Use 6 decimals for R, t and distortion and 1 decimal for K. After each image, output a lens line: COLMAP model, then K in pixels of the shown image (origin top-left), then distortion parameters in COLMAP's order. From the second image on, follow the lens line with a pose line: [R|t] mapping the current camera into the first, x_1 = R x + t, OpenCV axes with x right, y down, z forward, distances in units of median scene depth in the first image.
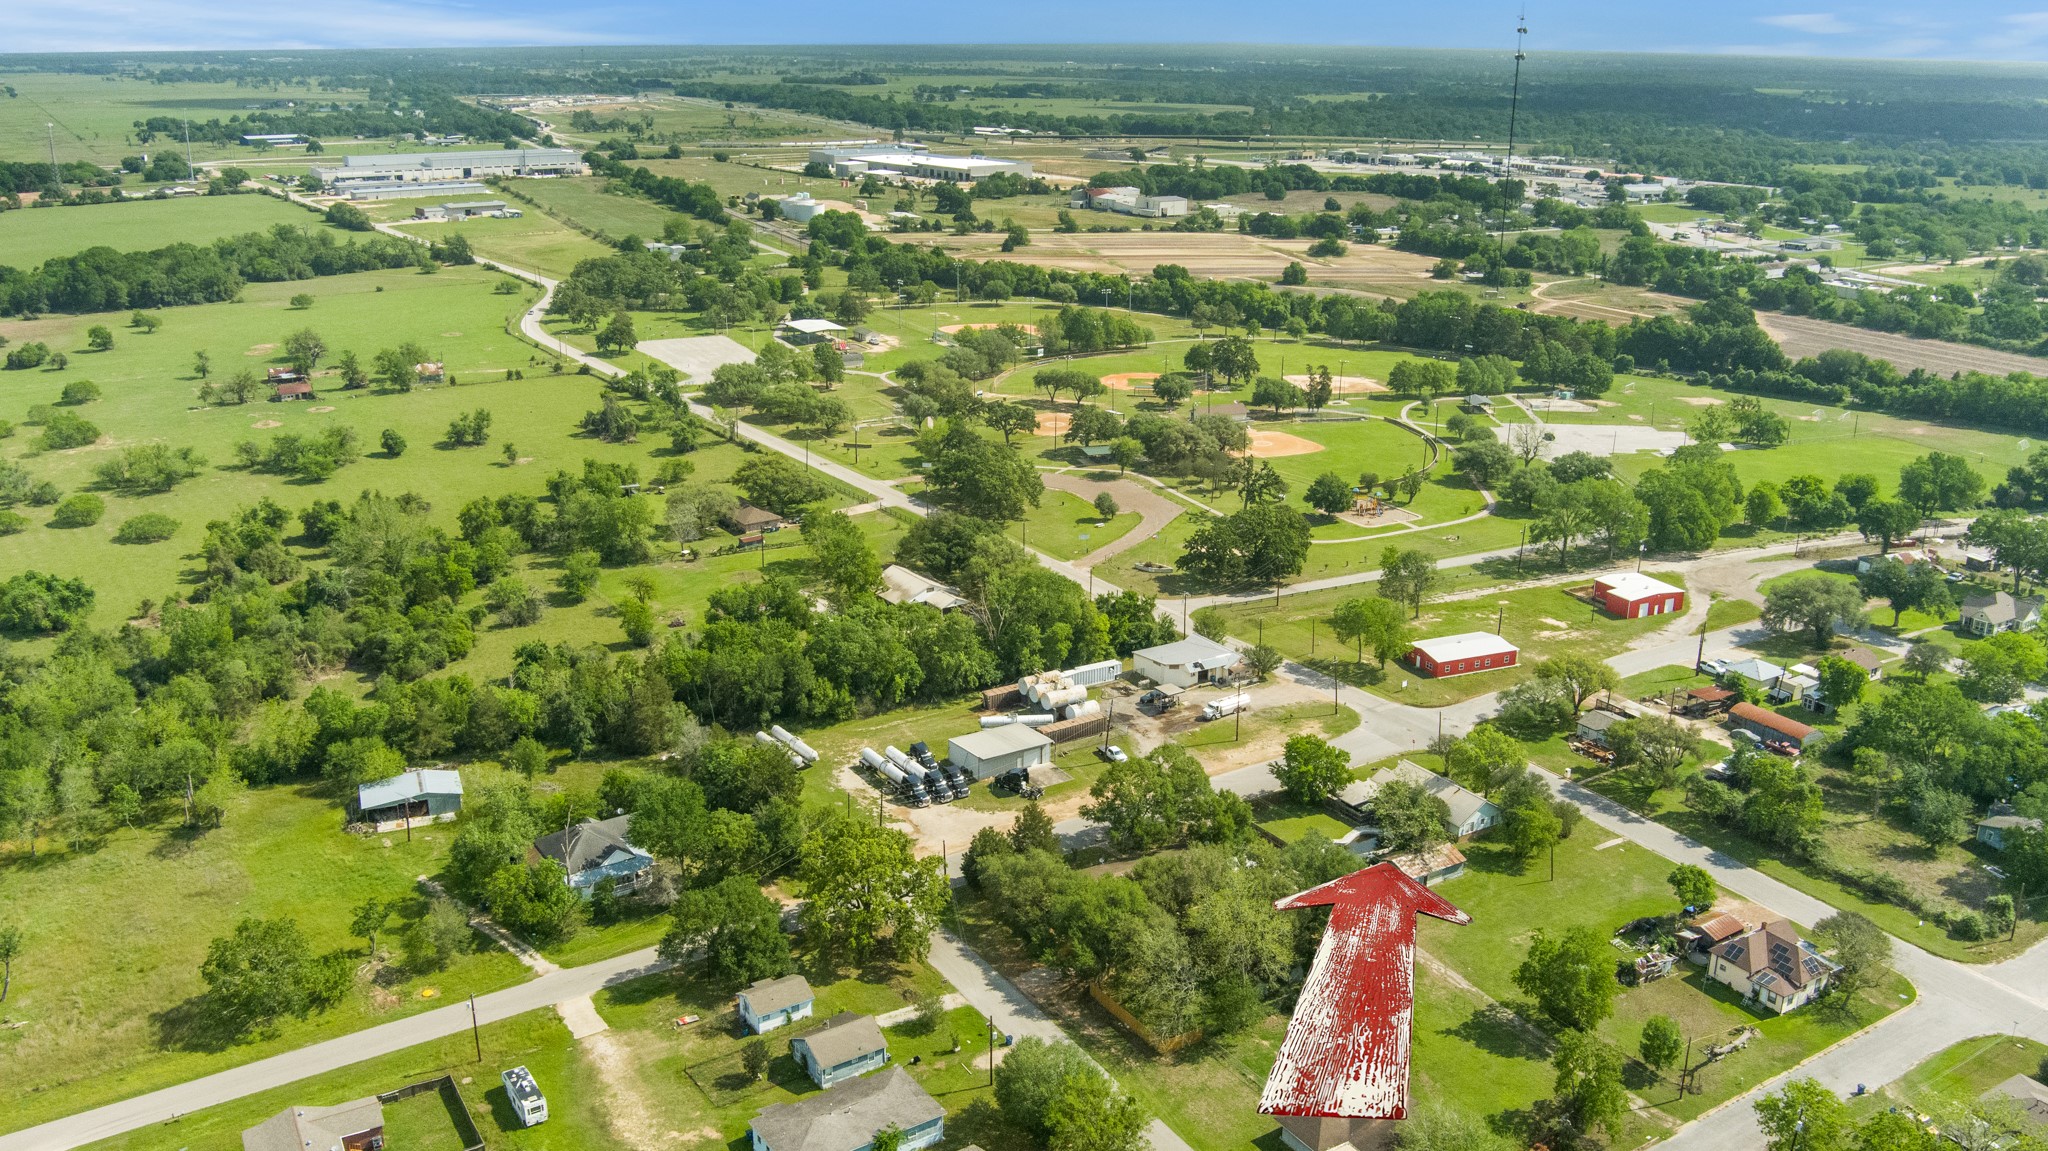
lens RADIAL K [[1667.6, 0, 1024.0], [0, 1667.6, 575.5], [0, 0, 1]] dist [-0.045710, -0.001531]
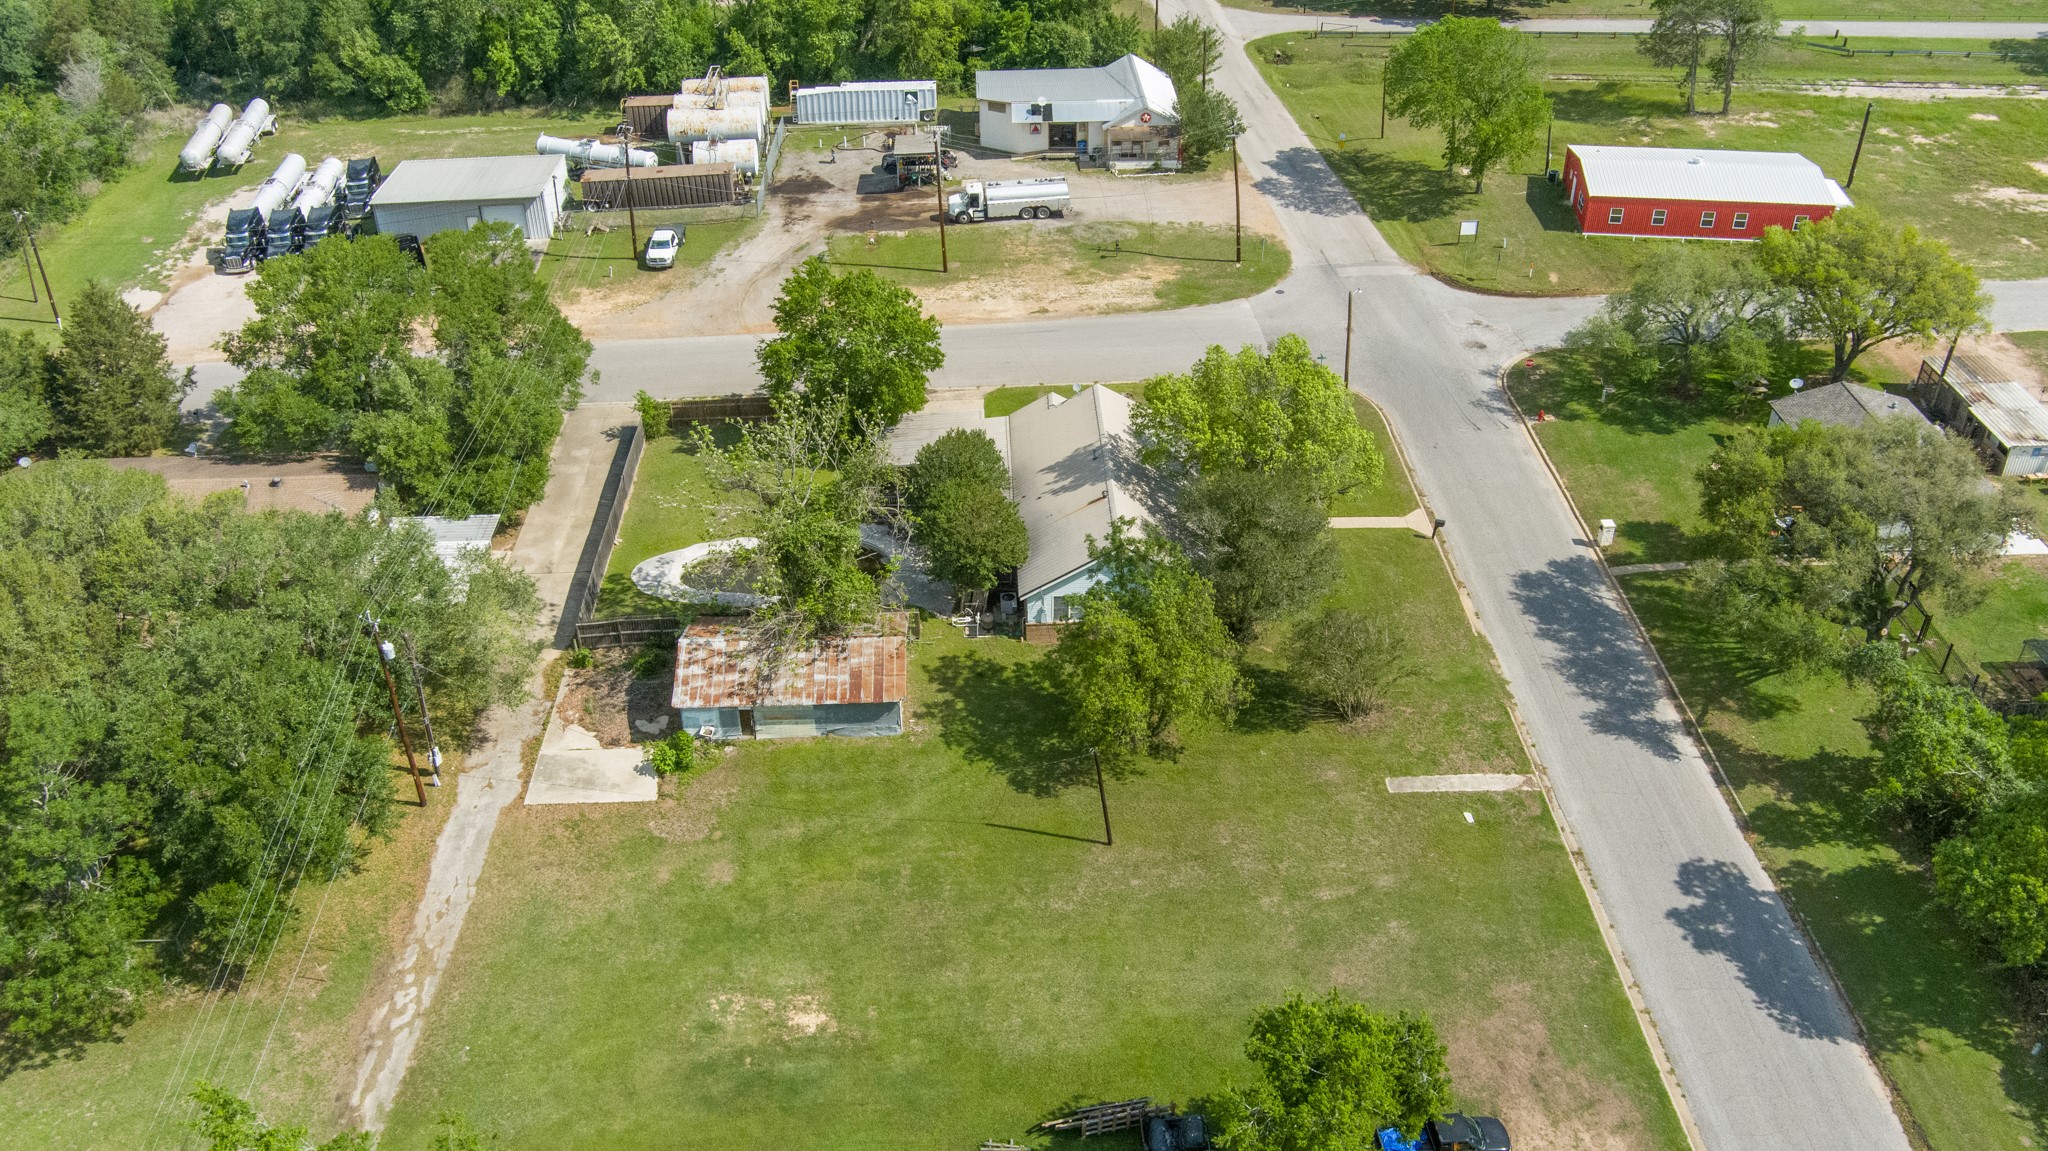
lens RADIAL K [[1667.6, 0, 1024.0], [0, 1667.6, 575.5], [0, 0, 1]] dist [-0.045710, -0.001531]
pose [[0.864097, 0.265332, -0.427710, 0.349692], [-0.127068, 0.937240, 0.324707, 0.025591], [0.487022, -0.226229, 0.843581, 0.591725]]
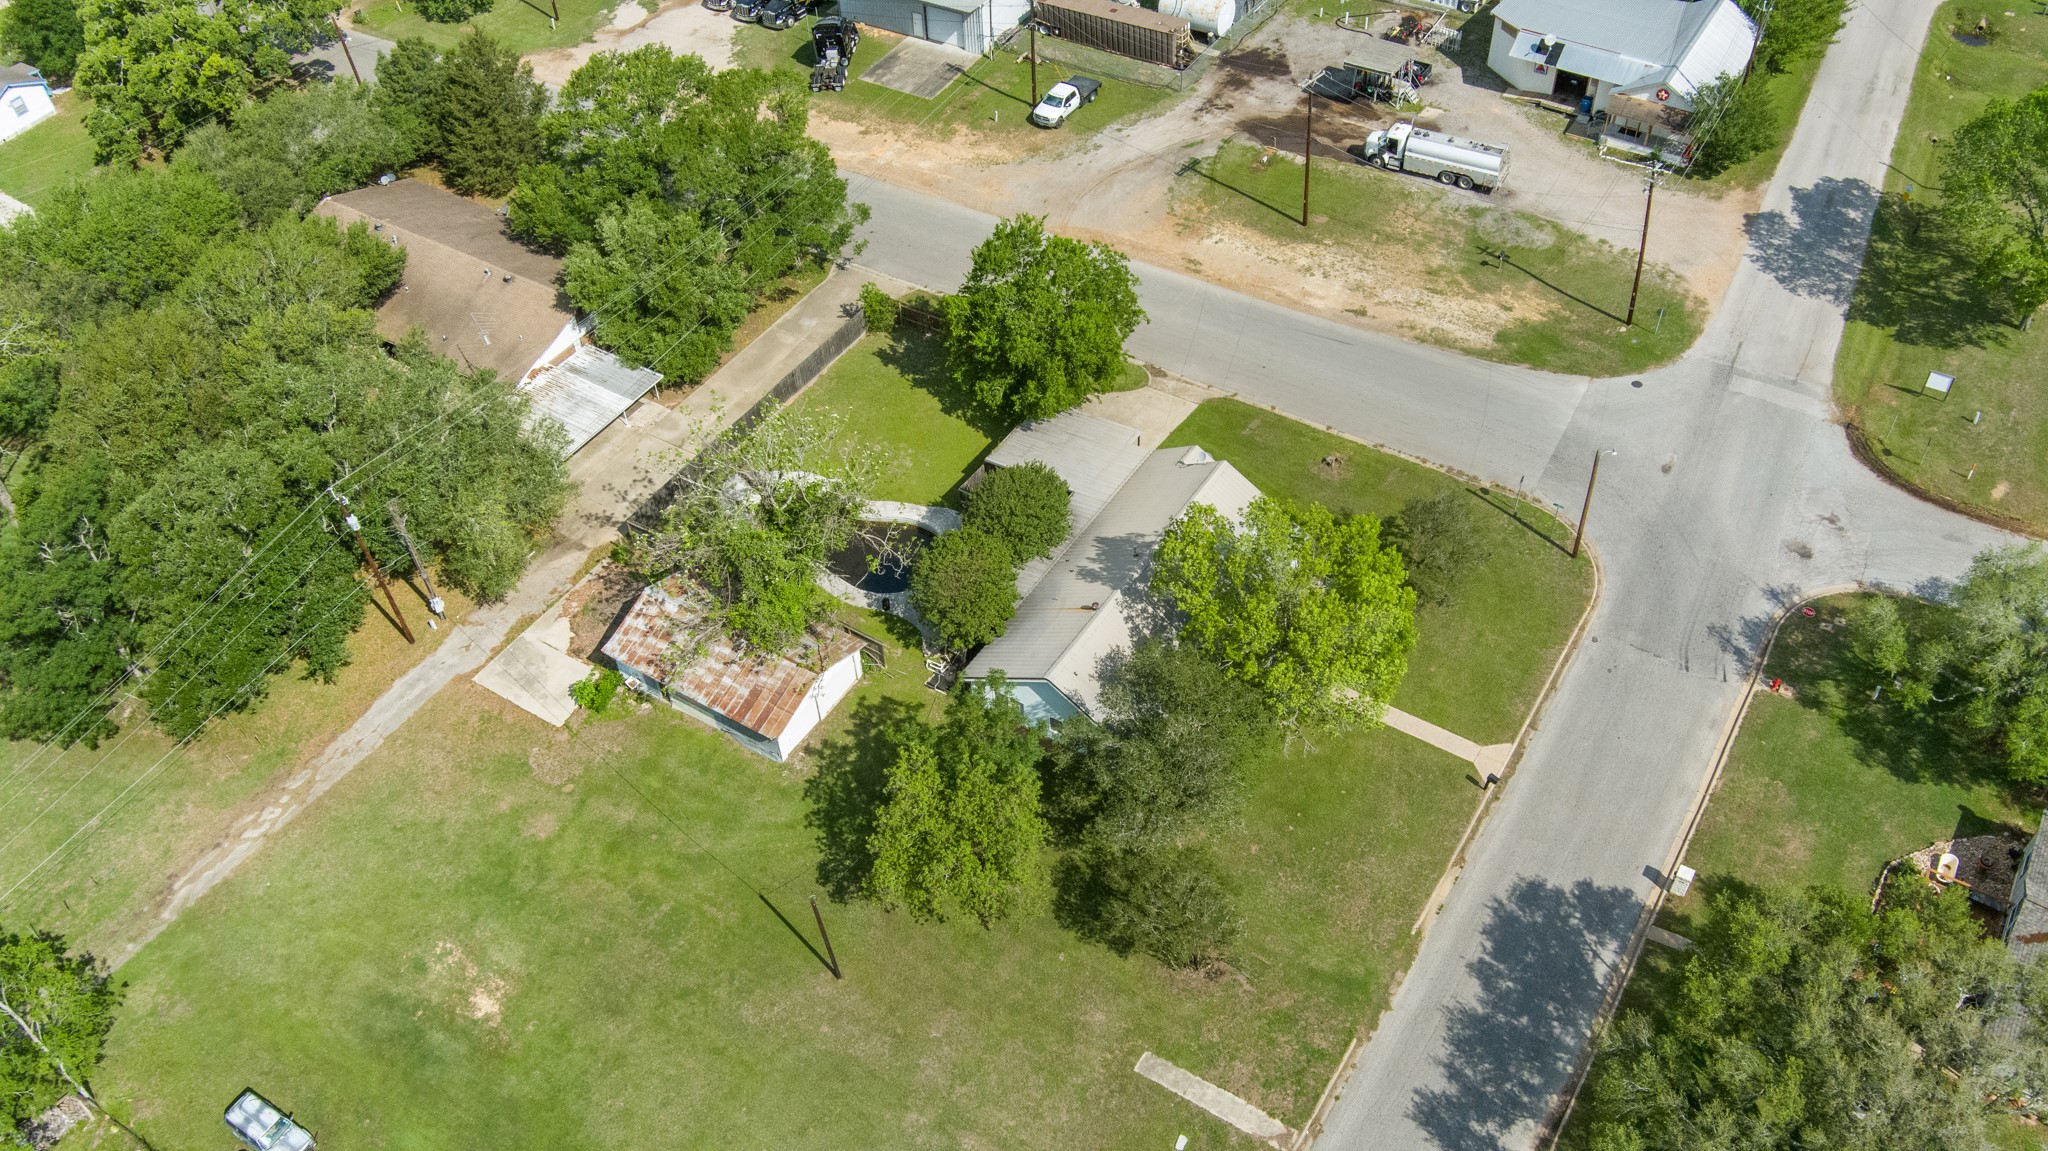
lens RADIAL K [[1717.1, 0, 1067.6], [0, 1717.1, 577.5], [0, 0, 1]] dist [-0.056980, 0.002872]
pose [[0.441101, 0.624030, -0.644993, 0.406641], [-0.239031, 0.774419, 0.585781, -0.060609], [0.865040, -0.104215, 0.490759, 0.717280]]
